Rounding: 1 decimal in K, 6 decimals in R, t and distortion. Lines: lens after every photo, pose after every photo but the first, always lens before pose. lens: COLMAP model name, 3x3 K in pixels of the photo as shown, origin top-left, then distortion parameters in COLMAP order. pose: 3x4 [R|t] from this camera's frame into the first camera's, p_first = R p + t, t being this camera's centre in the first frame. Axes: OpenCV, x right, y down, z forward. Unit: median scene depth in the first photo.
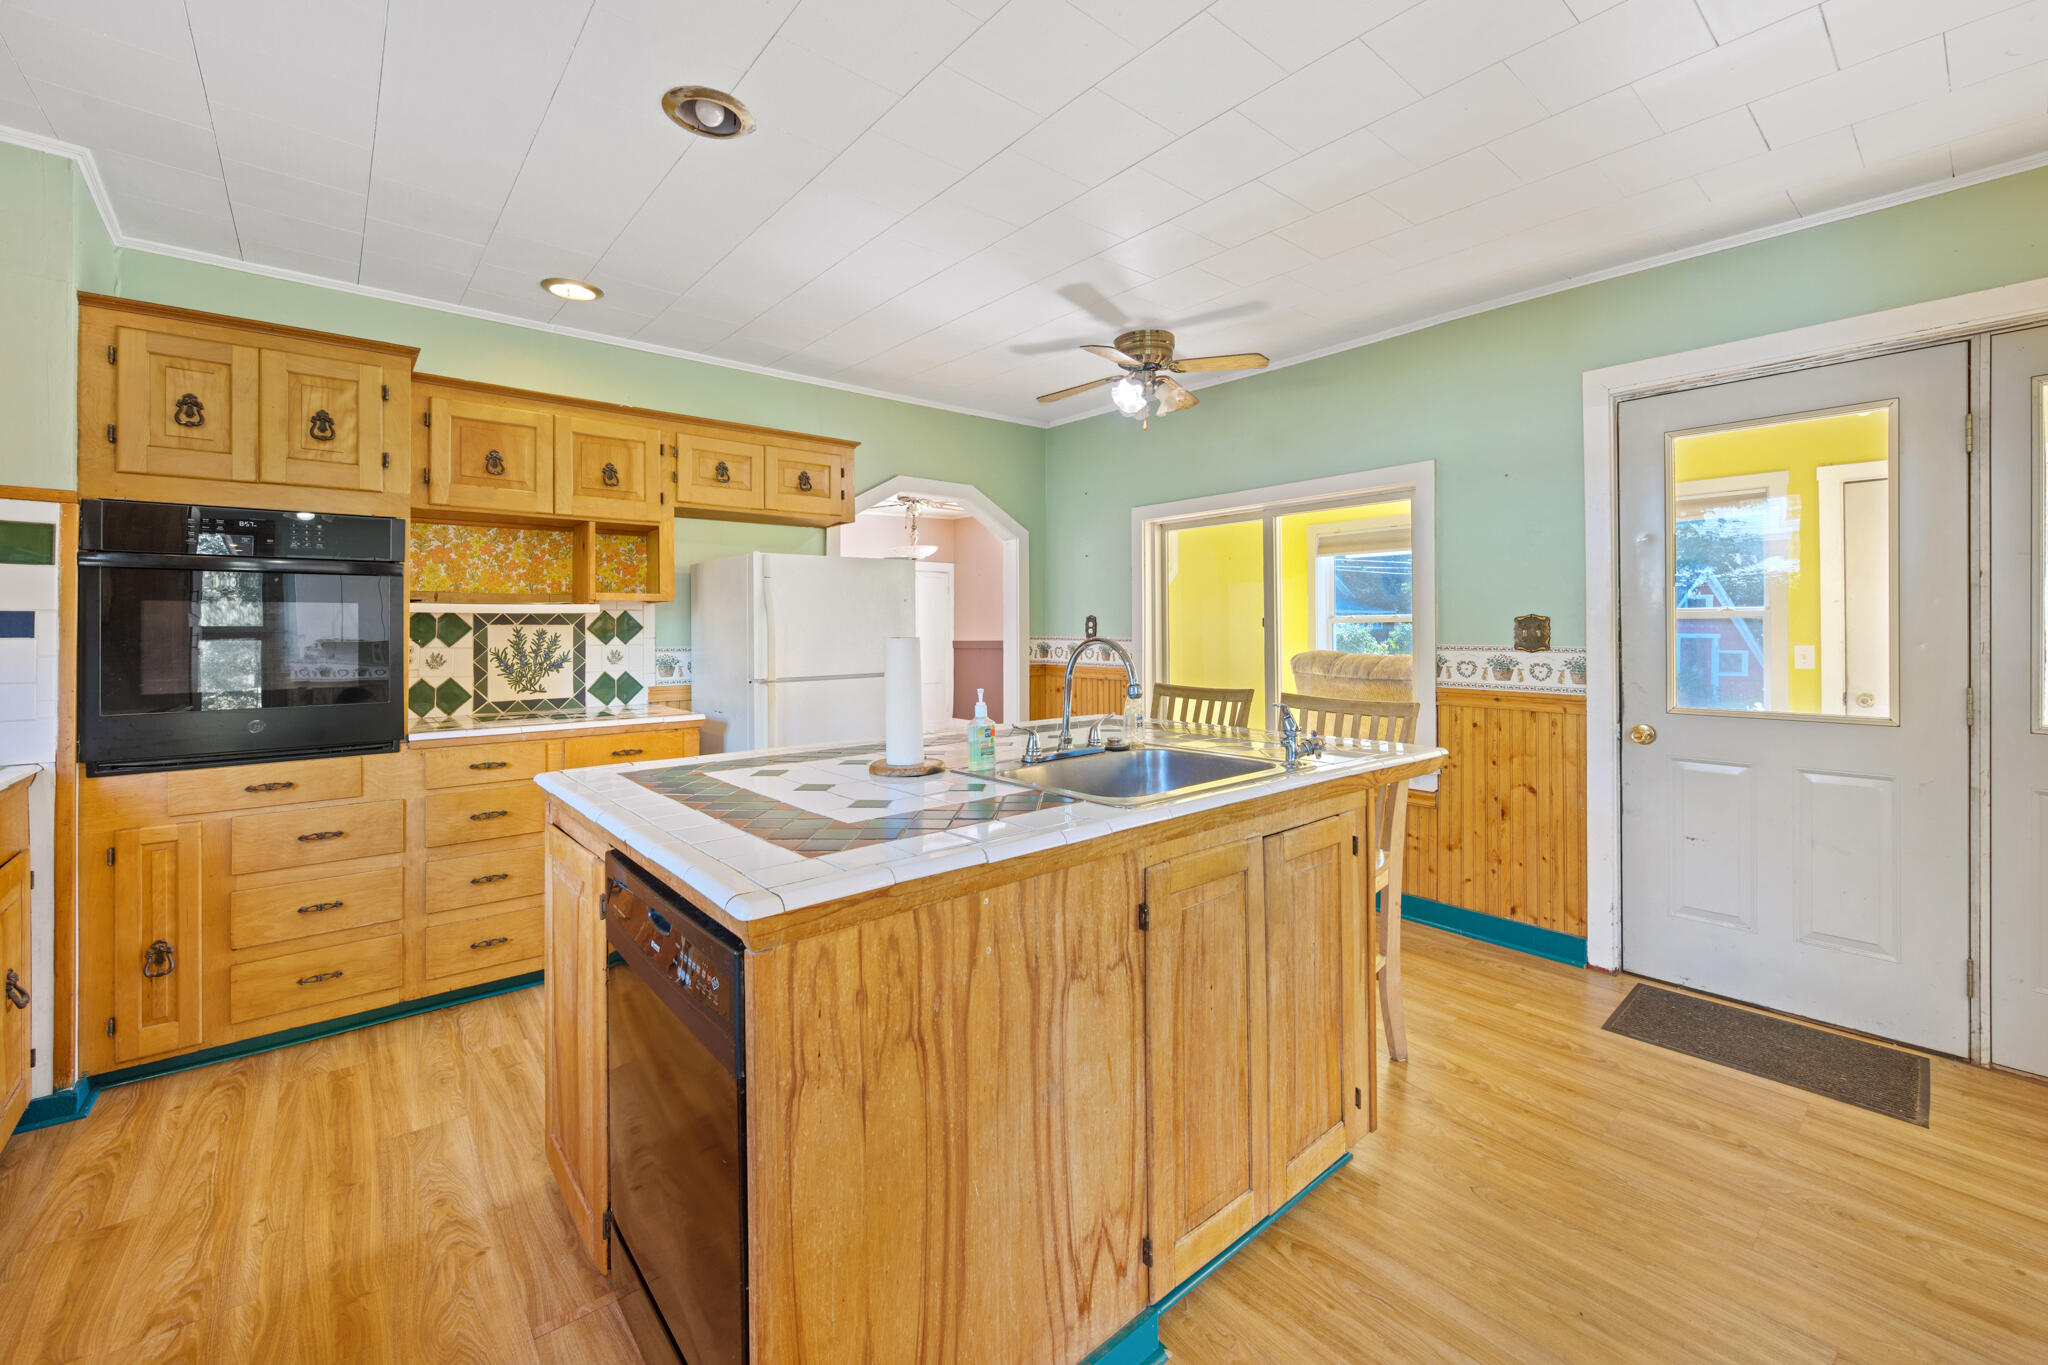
lens RADIAL K [[828.6, 0, 1019.7], [0, 828.6, 649.5], [0, 0, 1]] dist [-0.000445, -0.000183]
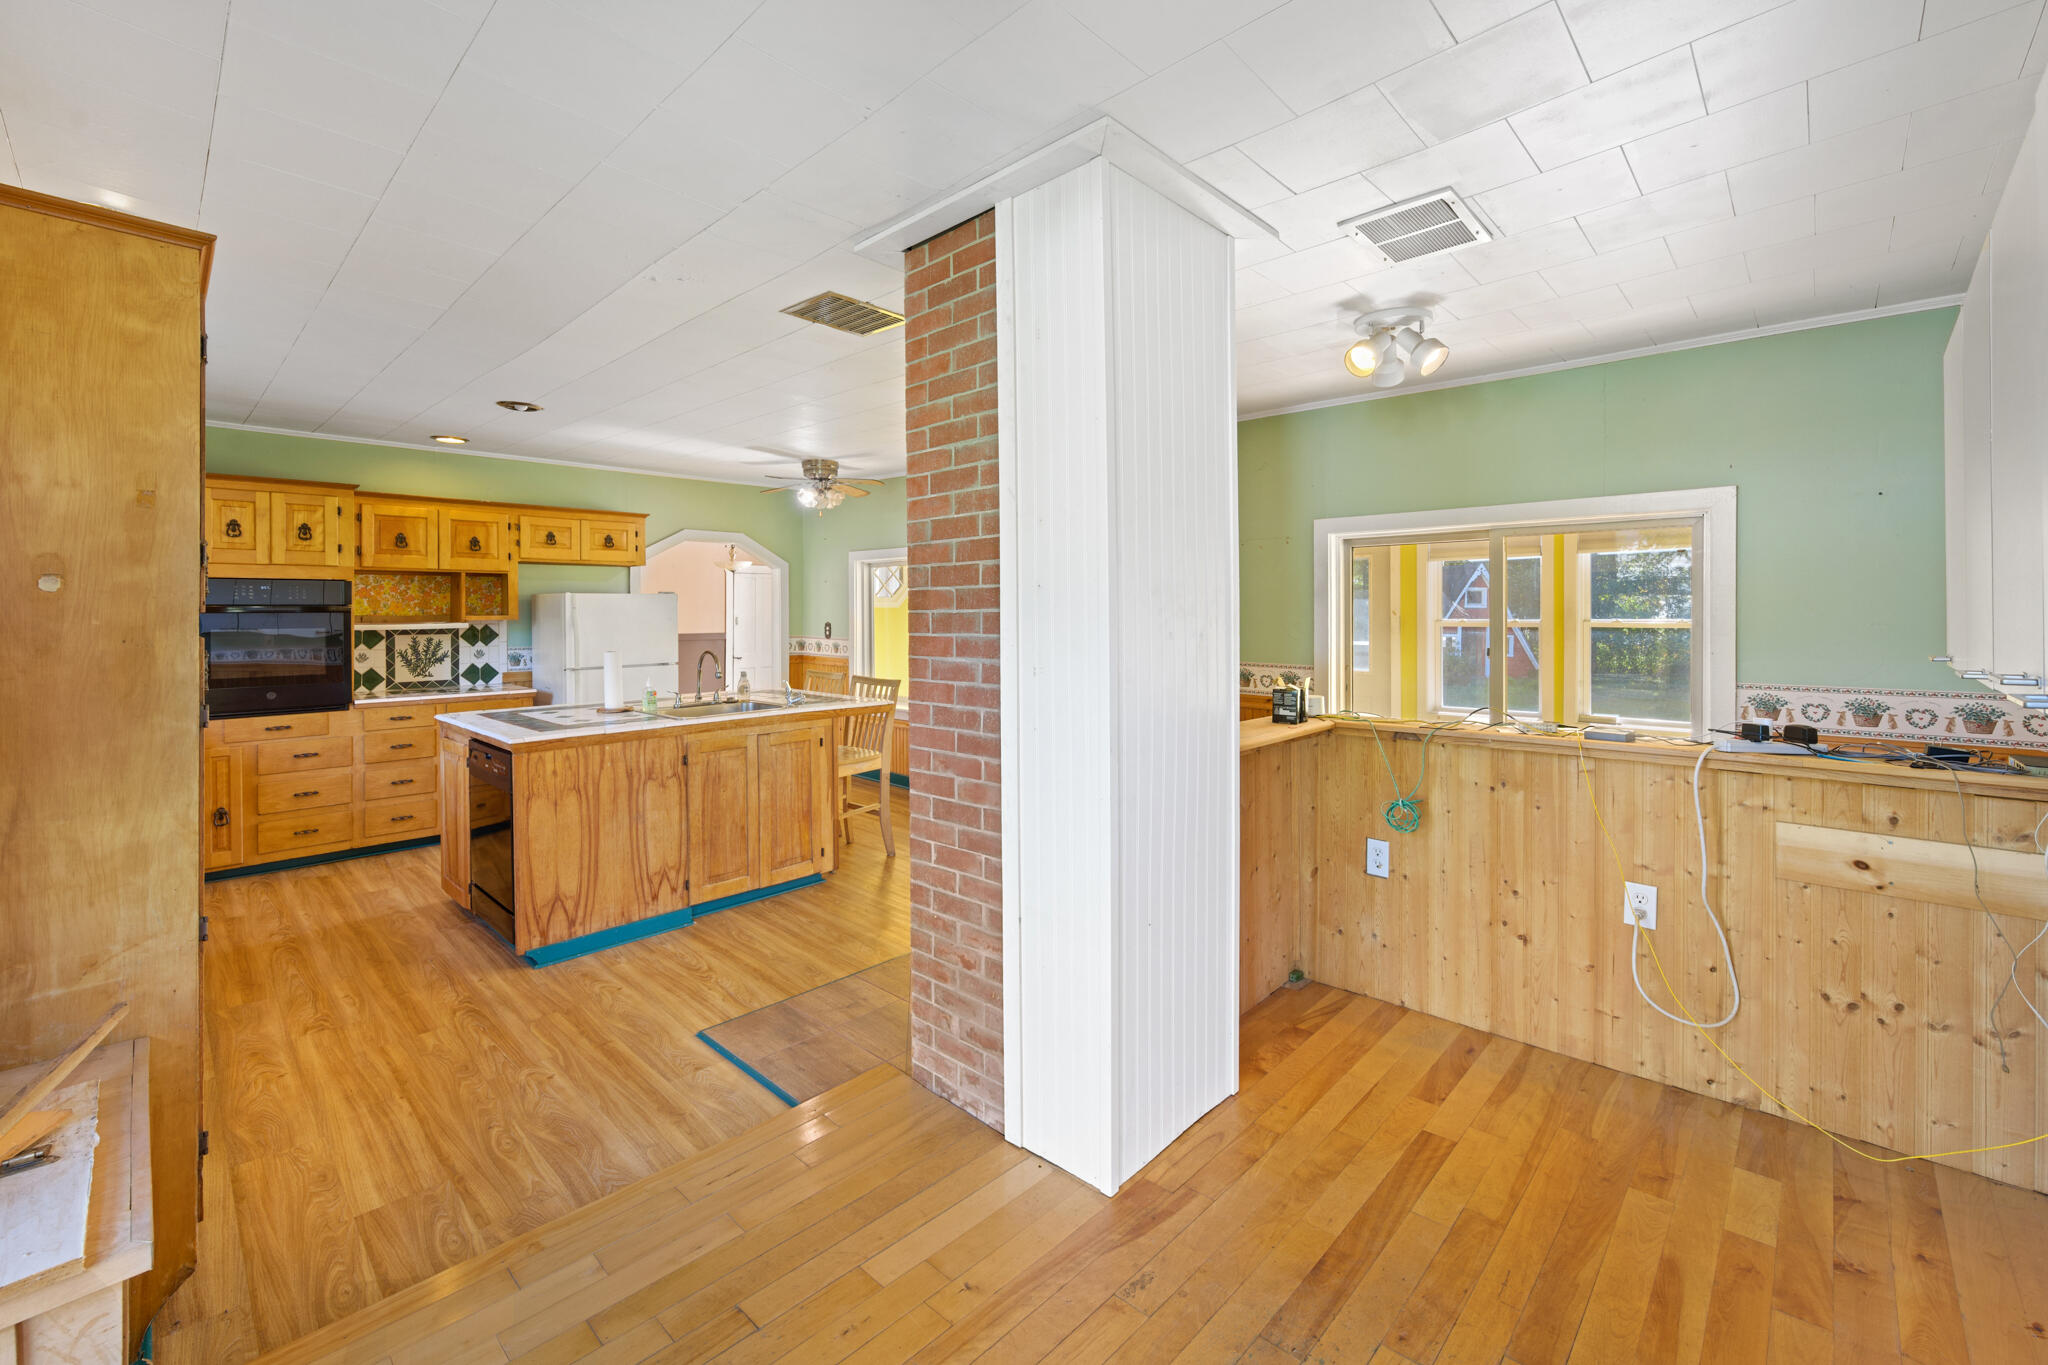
lens RADIAL K [[838.5, 0, 1034.7], [0, 838.5, 637.4], [0, 0, 1]] dist [-0.001624, -0.000345]
pose [[0.992756, 0.000761, 0.120145, 0.456325], [-0.001913, 0.999953, 0.009474, -0.048698], [-0.120132, -0.009635, 0.992711, -0.877540]]
